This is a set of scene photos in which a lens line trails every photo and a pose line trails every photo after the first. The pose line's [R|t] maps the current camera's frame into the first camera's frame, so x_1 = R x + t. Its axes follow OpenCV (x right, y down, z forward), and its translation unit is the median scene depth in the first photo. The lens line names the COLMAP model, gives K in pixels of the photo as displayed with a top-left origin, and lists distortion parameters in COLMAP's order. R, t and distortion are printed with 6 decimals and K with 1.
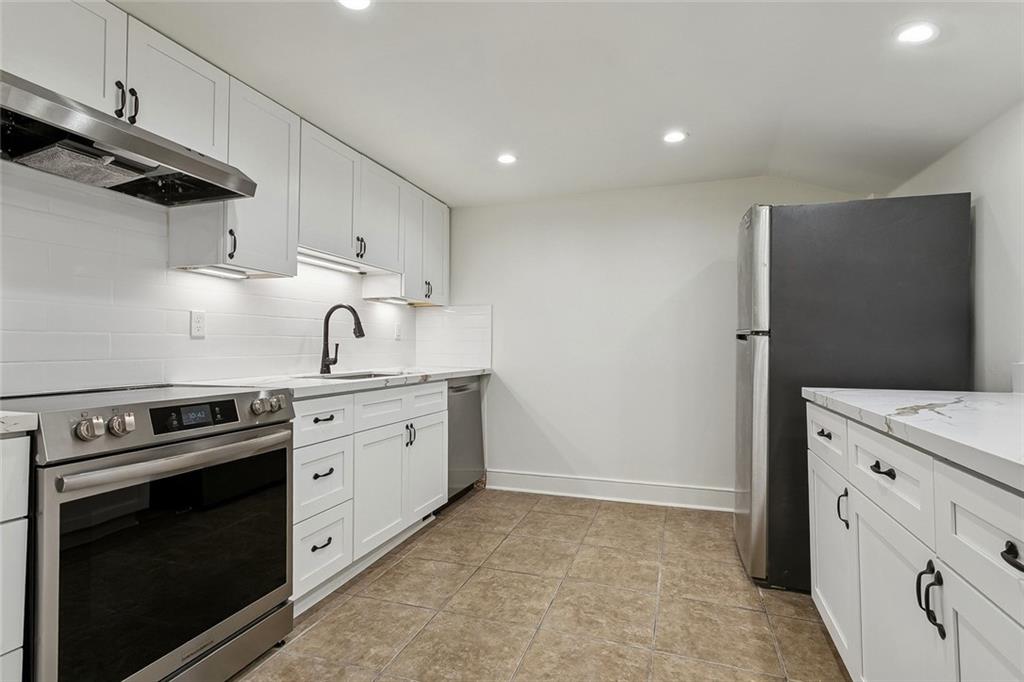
lens RADIAL K [[496.5, 0, 503.9], [0, 496.5, 337.2], [0, 0, 1]] dist [-0.001320, 0.000411]
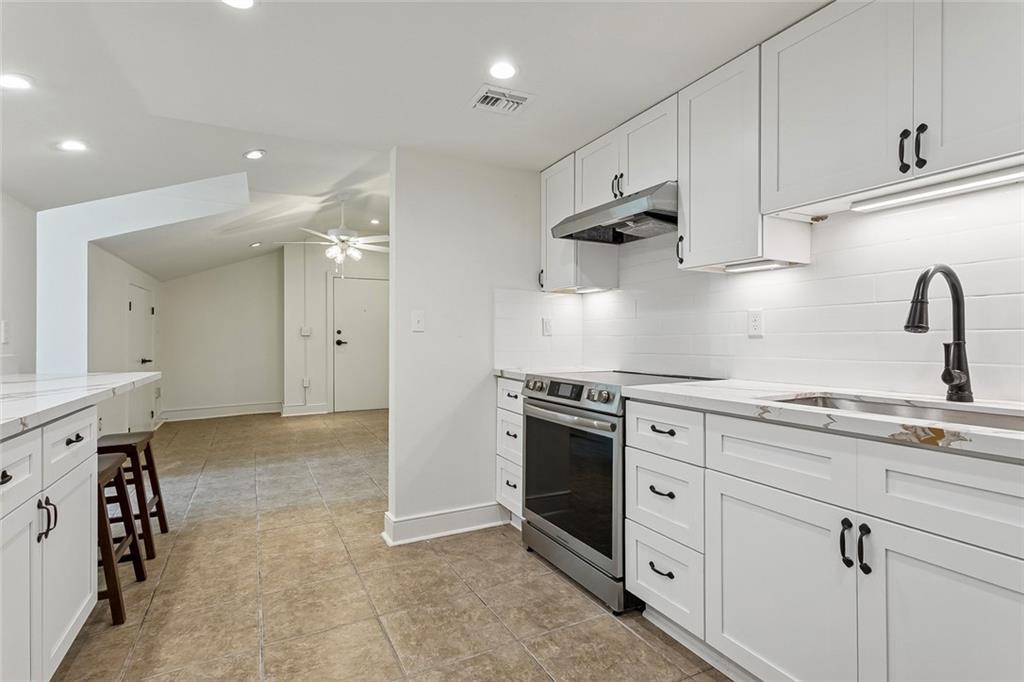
lens RADIAL K [[490.5, 0, 512.0], [0, 490.5, 341.0], [0, 0, 1]] dist [-0.002614, -0.000180]
pose [[-0.668219, 0.009305, -0.743906, 0.459216], [0.020378, 0.999776, -0.005799, 0.006655], [0.743685, -0.019034, -0.668259, 1.387475]]
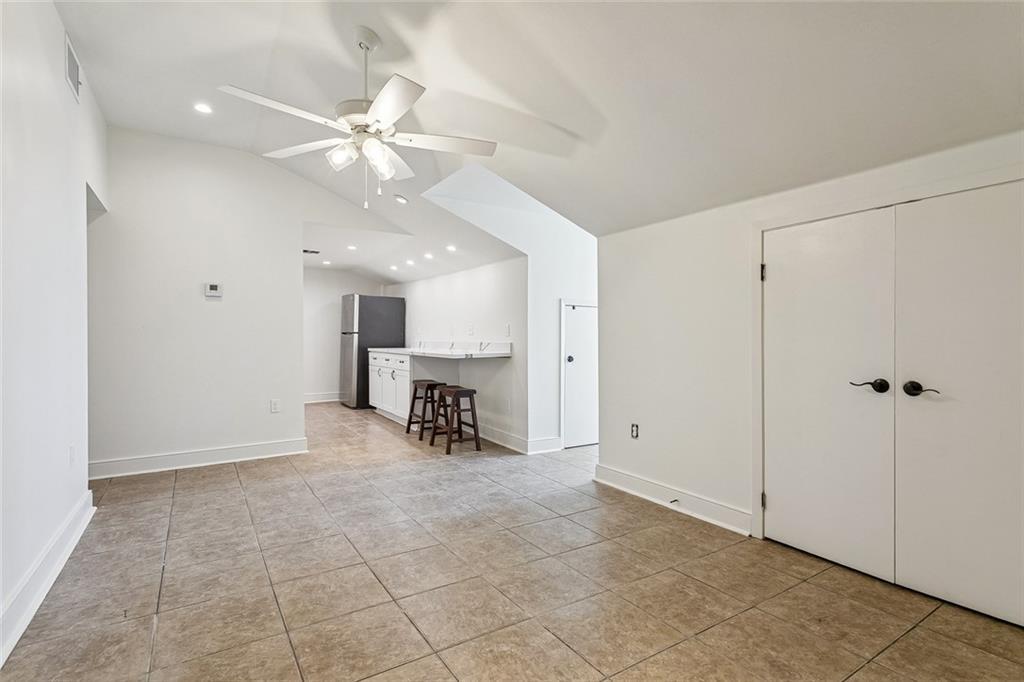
lens RADIAL K [[490.5, 0, 512.0], [0, 490.5, 341.0], [0, 0, 1]] dist [-0.002614, -0.000180]
pose [[0.602222, -0.001019, 0.798328, -1.583102], [-0.023203, 0.999554, 0.018779, -0.042890], [-0.797991, -0.029833, 0.601930, -1.950265]]
